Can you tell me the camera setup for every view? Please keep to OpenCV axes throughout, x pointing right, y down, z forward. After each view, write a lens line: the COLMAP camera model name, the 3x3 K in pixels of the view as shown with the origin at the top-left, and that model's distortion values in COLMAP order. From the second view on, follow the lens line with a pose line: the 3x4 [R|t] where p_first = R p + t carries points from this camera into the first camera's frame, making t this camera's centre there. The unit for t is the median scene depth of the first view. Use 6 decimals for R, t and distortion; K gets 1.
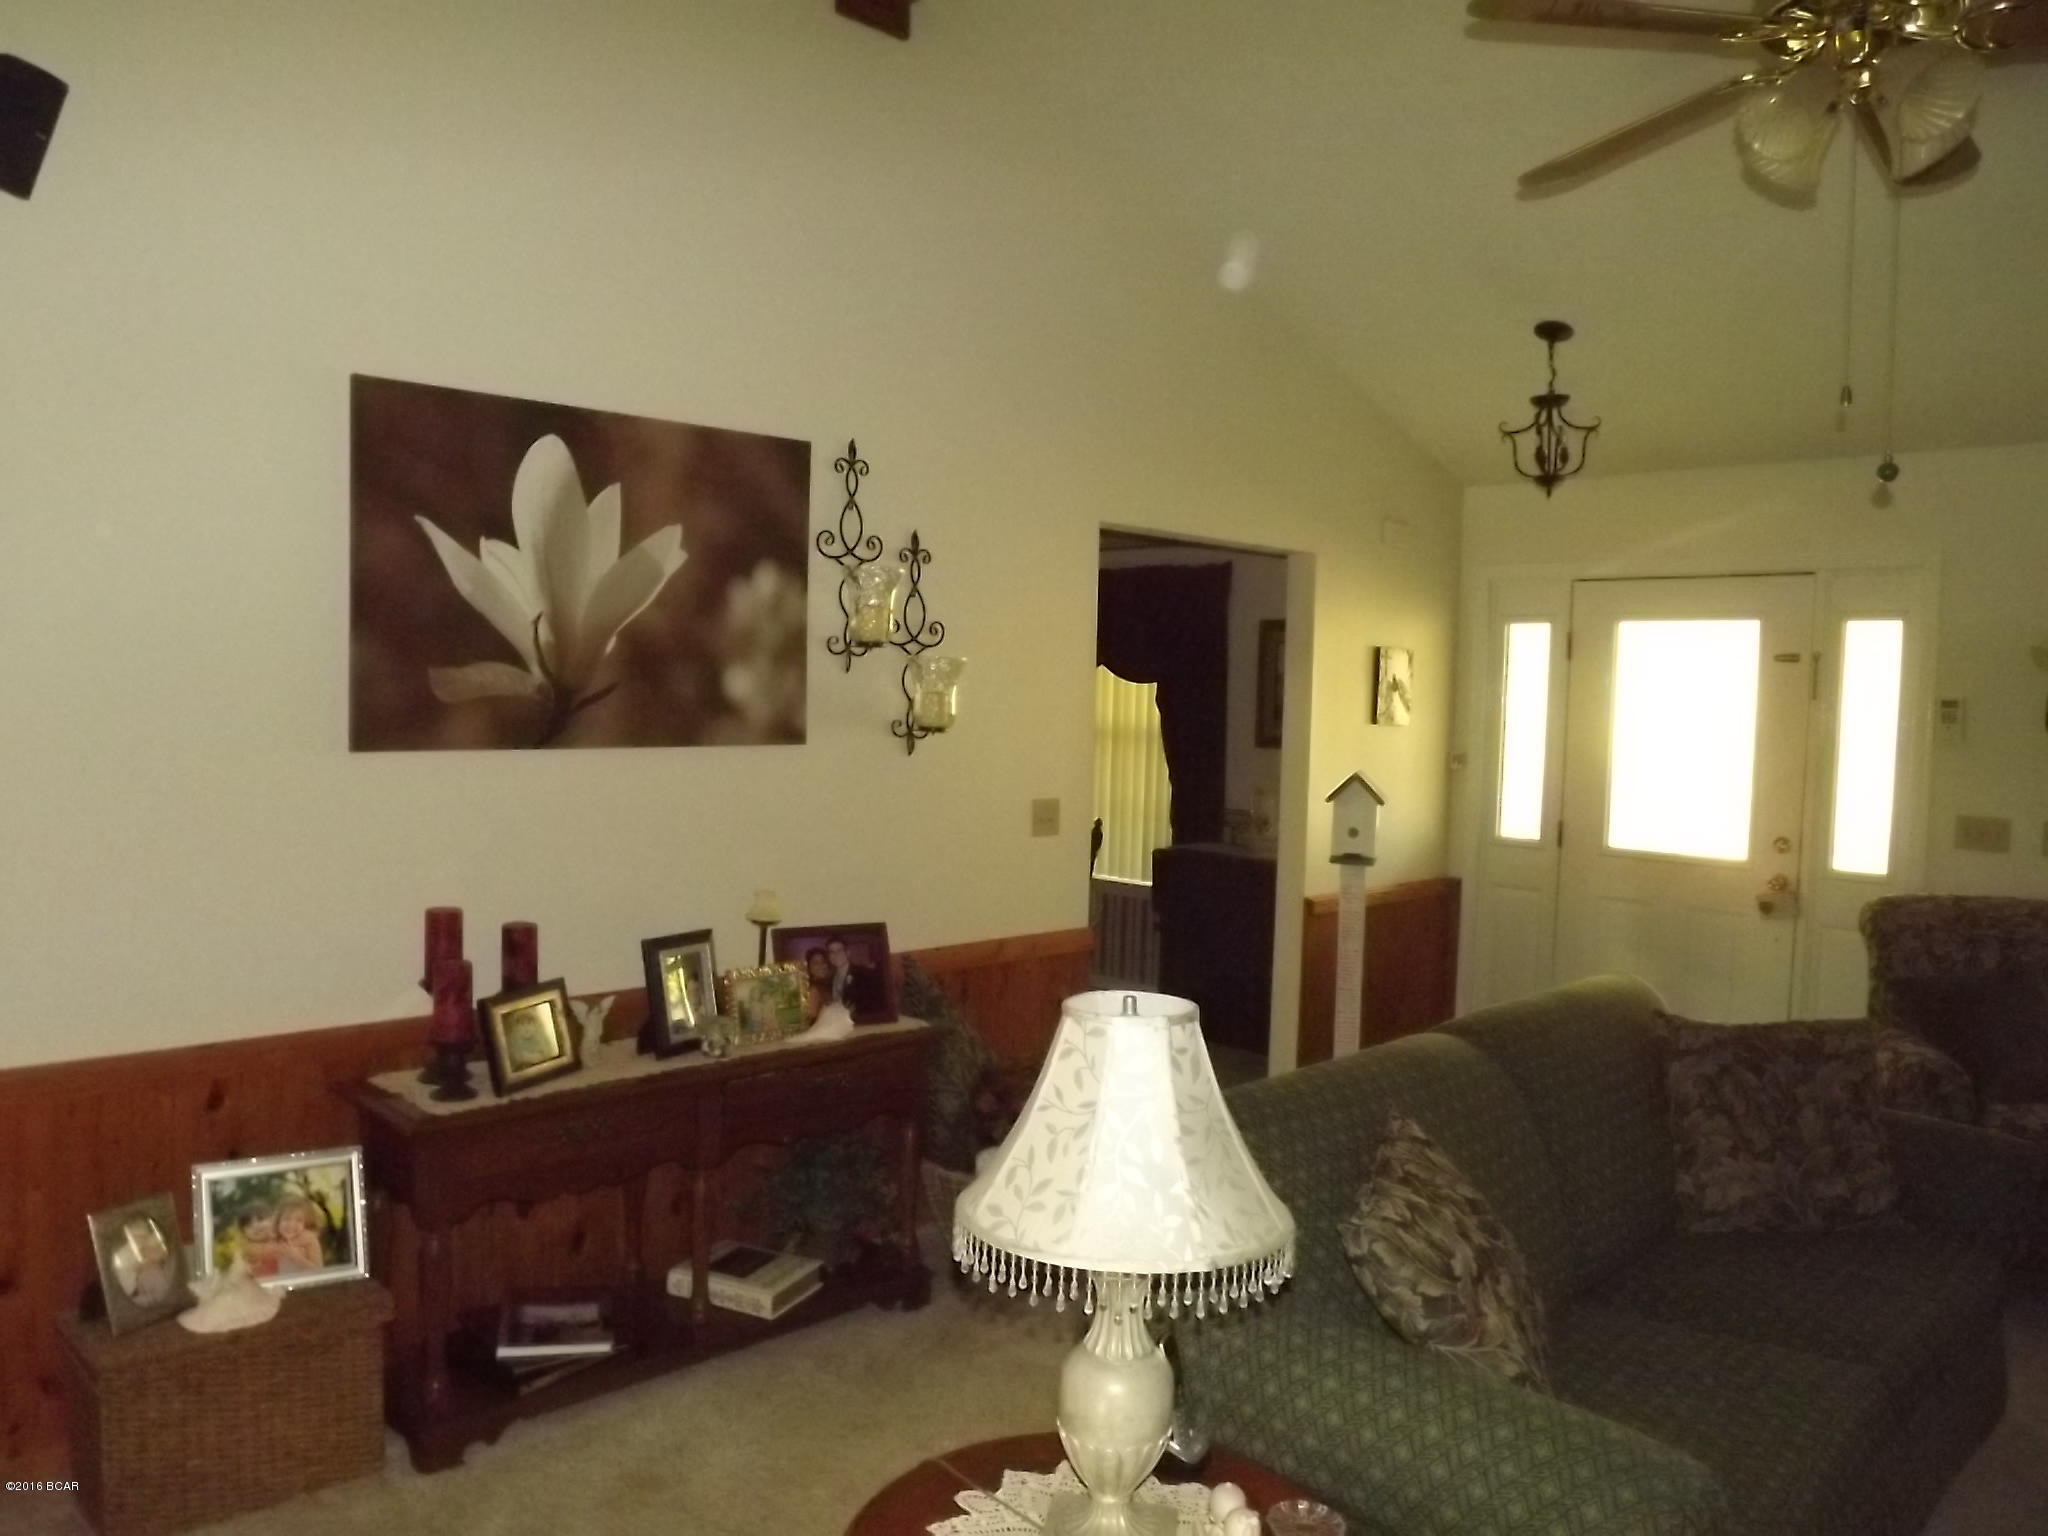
lens RADIAL K [[1476.3, 0, 991.9], [0, 1476.3, 771.1], [0, 0, 1]] dist [-0.040913, 0.006899]
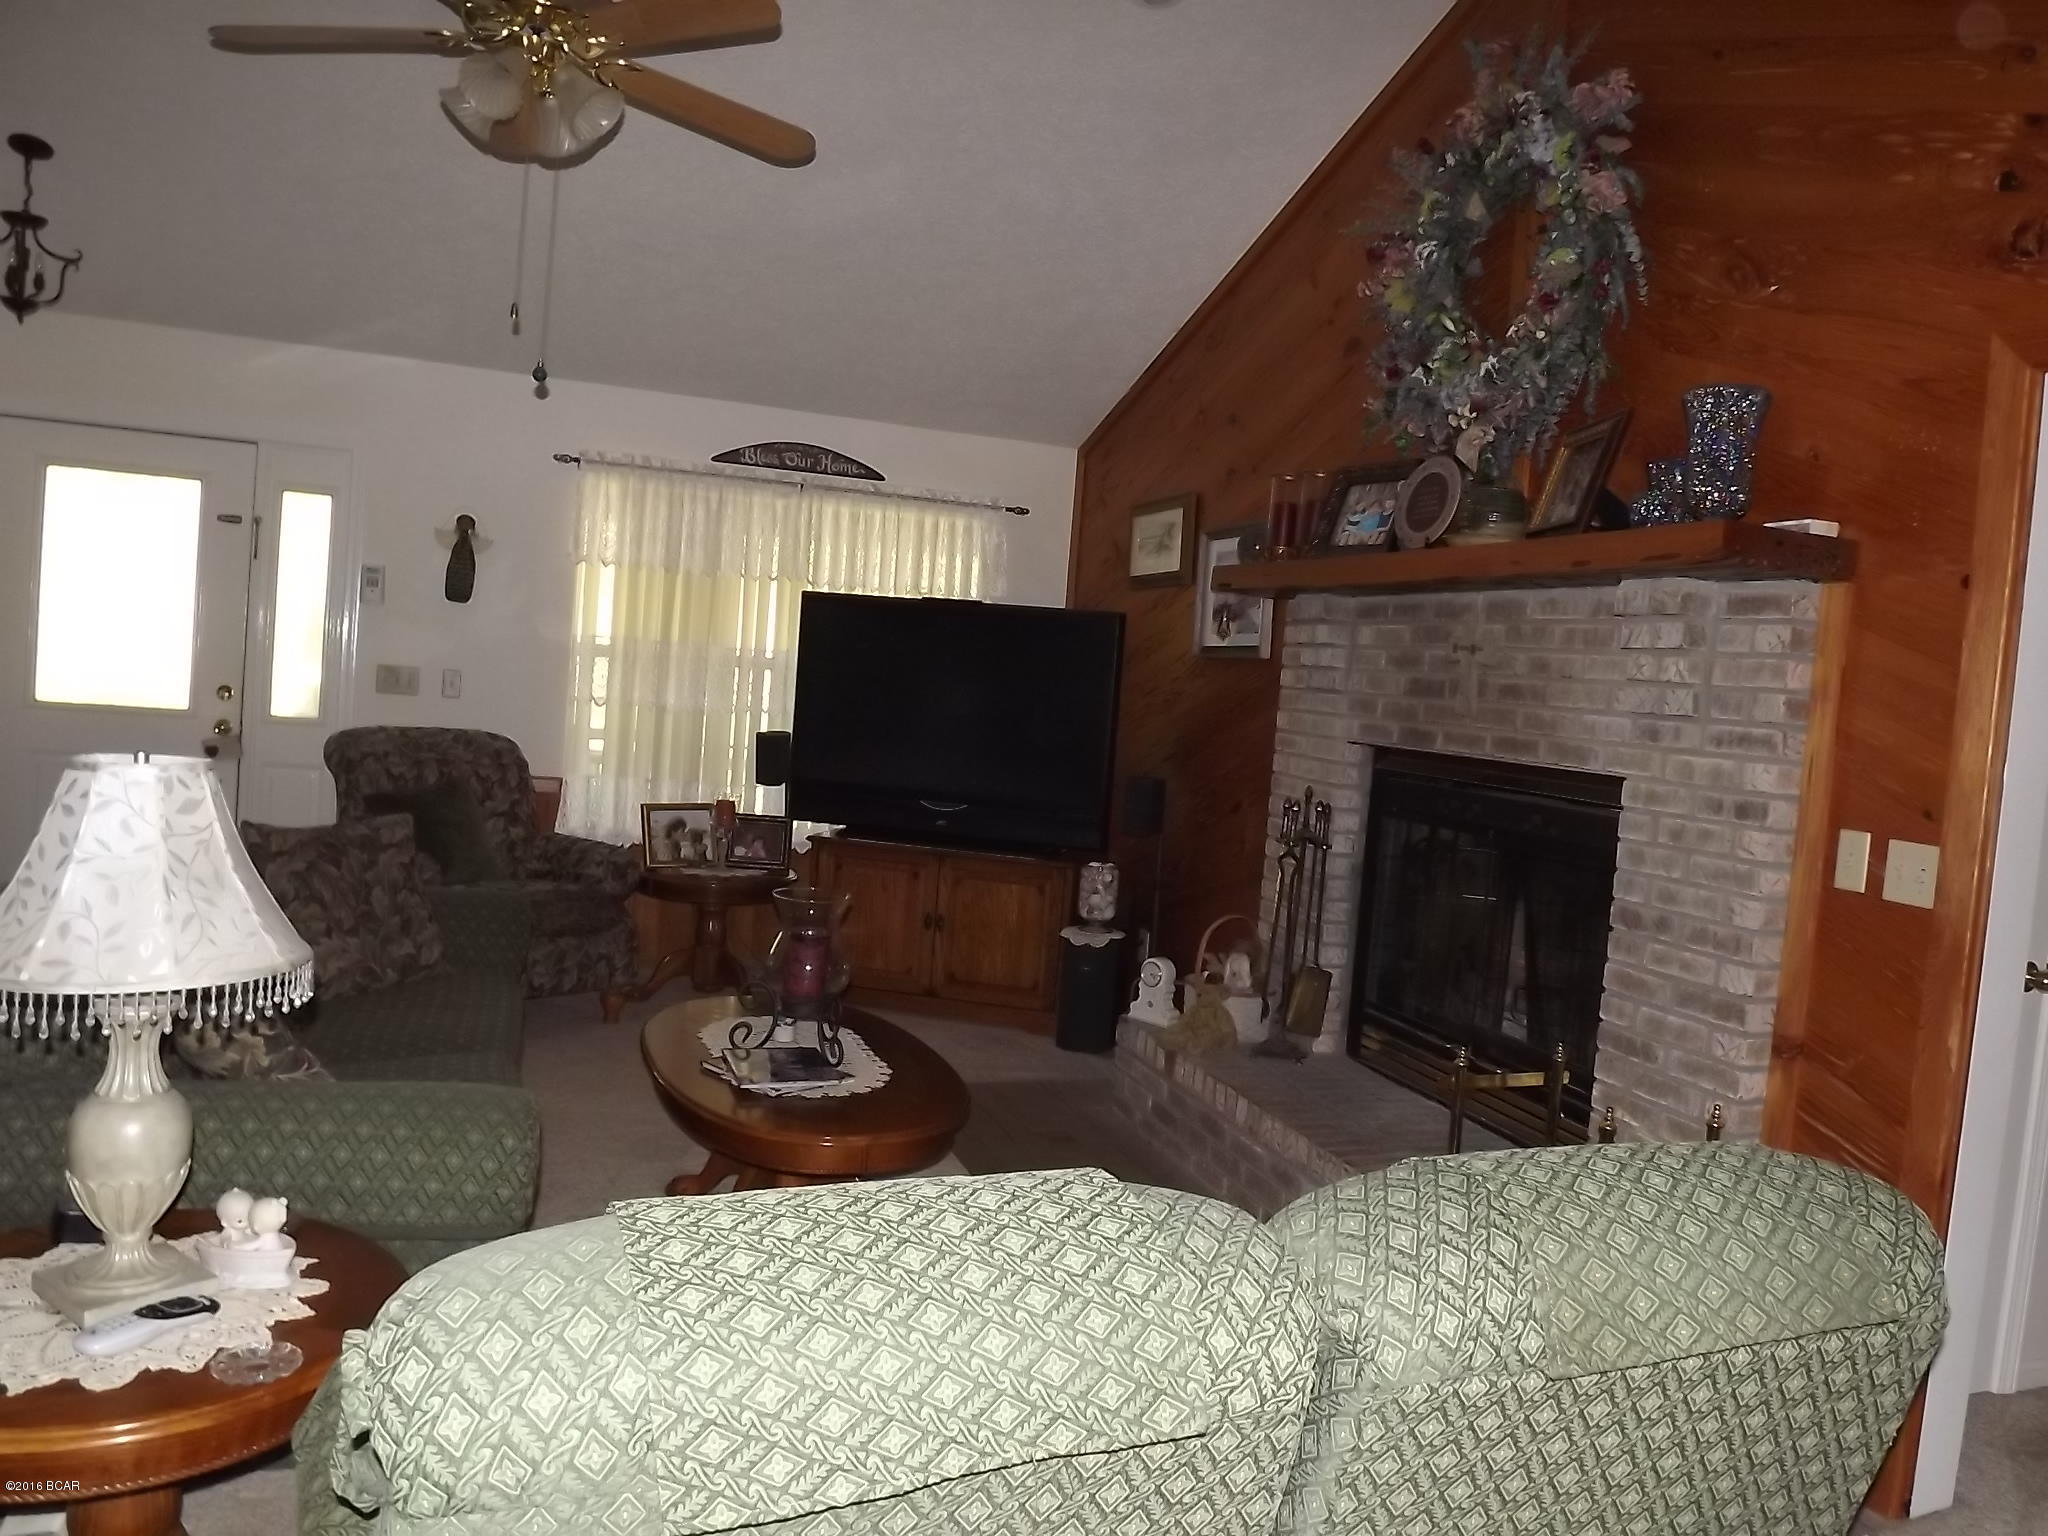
lens RADIAL K [[1479.9, 0, 1064.5], [0, 1479.9, 757.4], [0, 0, 1]] dist [-0.091941, 0.060386]
pose [[0.413398, -0.043411, 0.909515, -0.263741], [-0.019279, 0.998222, 0.056408, 0.039299], [-0.910346, -0.040853, 0.411826, -0.009750]]
